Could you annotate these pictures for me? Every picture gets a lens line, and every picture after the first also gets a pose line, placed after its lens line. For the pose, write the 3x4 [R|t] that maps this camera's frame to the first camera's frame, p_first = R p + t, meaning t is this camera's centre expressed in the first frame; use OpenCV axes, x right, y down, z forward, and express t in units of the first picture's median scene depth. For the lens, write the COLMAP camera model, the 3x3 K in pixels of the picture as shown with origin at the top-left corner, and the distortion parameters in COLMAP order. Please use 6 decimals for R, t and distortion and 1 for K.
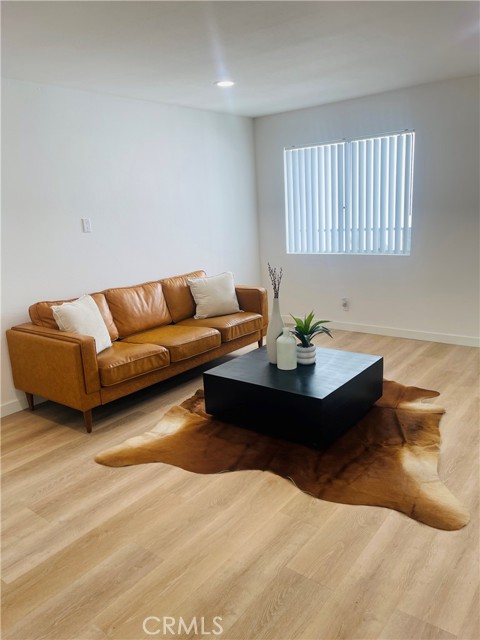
lens RADIAL K [[483.3, 0, 233.3], [0, 483.3, 317.2], [0, 0, 1]] dist [0.062106, -0.077064]
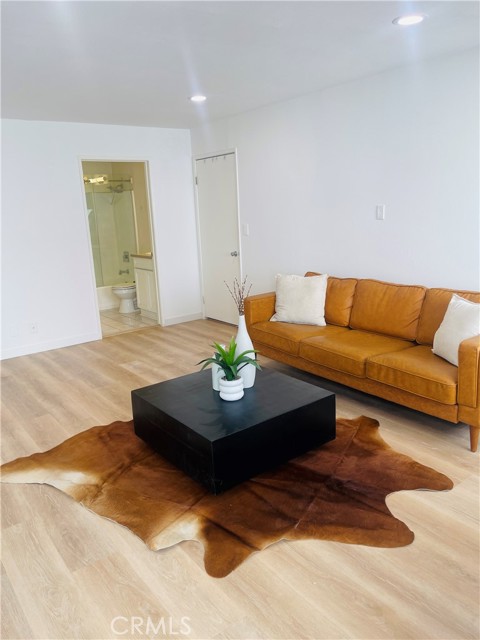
lens RADIAL K [[483.3, 0, 234.4], [0, 483.3, 323.9], [0, 0, 1]] dist [0.062106, -0.077064]
pose [[-0.248949, 0.296994, -0.921856, 0.841465], [-0.160644, 0.925976, 0.341703, -0.300403], [0.955101, 0.233157, -0.182811, 1.057797]]
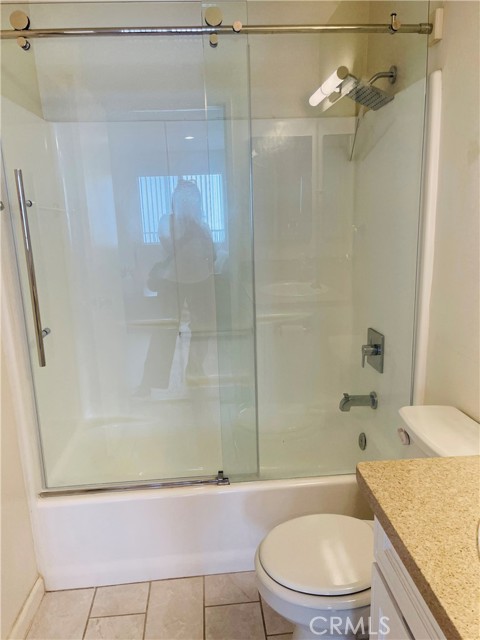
lens RADIAL K [[483.3, 0, 240.2], [0, 483.3, 320.9], [0, 0, 1]] dist [0.062106, -0.077064]
pose [[-0.721185, 0.240986, -0.649475, -0.671677], [-0.074160, 0.905296, 0.418257, -0.017887], [0.688761, 0.349806, -0.635015, 0.362087]]
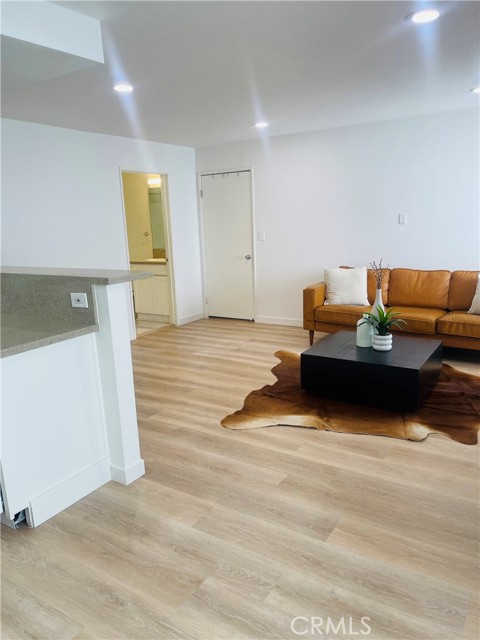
lens RADIAL K [[483.3, 0, 238.7], [0, 483.3, 324.8], [0, 0, 1]] dist [0.062106, -0.077064]
pose [[0.101316, 0.265035, -0.958901, 1.133766], [-0.195854, 0.950312, 0.241967, -0.164872], [0.975385, 0.163290, 0.148190, 0.453968]]
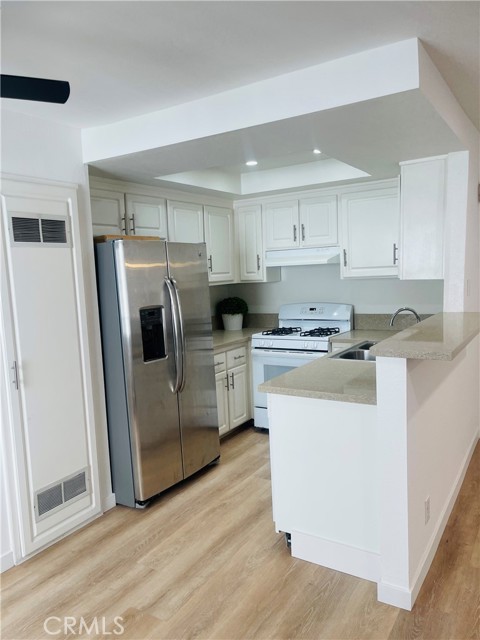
lens RADIAL K [[483.3, 0, 235.1], [0, 483.3, 323.9], [0, 0, 1]] dist [0.062106, -0.077064]
pose [[-0.989302, 0.109540, -0.096348, 0.662536], [0.069665, 0.935009, 0.347714, -0.264383], [0.128175, 0.337282, -0.932637, 0.868447]]
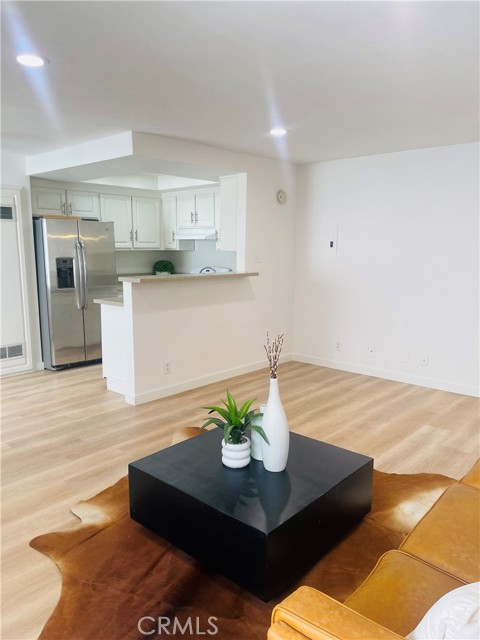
lens RADIAL K [[483.3, 0, 235.5], [0, 483.3, 323.9], [0, 0, 1]] dist [0.062106, -0.077064]
pose [[-0.996420, 0.040333, 0.074297, 0.082477], [0.065720, 0.922374, 0.380667, -0.357210], [-0.053177, 0.384187, -0.921722, 1.493328]]
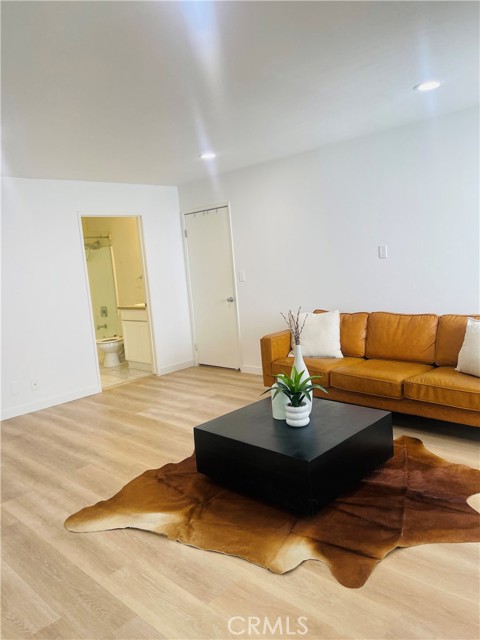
lens RADIAL K [[483.3, 0, 236.0], [0, 483.3, 318.6], [0, 0, 1]] dist [0.062106, -0.077064]
pose [[-0.099952, 0.186681, -0.977323, 0.932008], [-0.139594, 0.969896, 0.199539, -0.240174], [0.985151, 0.156372, -0.070883, 0.861601]]
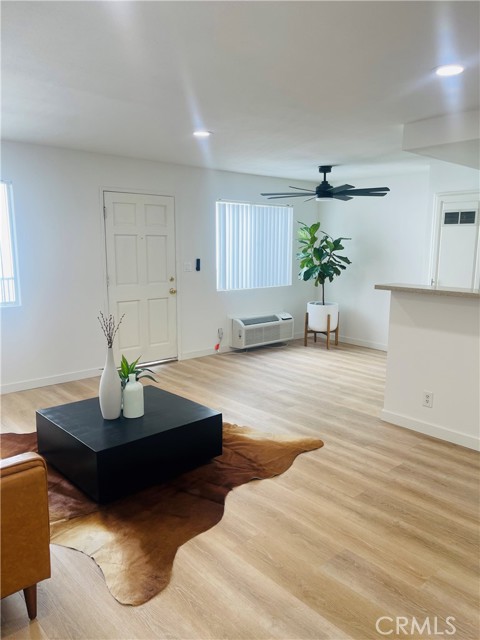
lens RADIAL K [[483.3, 0, 240.4], [0, 483.3, 321.4], [0, 0, 1]] dist [0.062106, -0.077064]
pose [[0.167226, -0.101386, 0.980692, -0.721121], [0.208732, 0.975791, 0.065286, -0.090198], [-0.963570, 0.193784, 0.184340, 0.524588]]
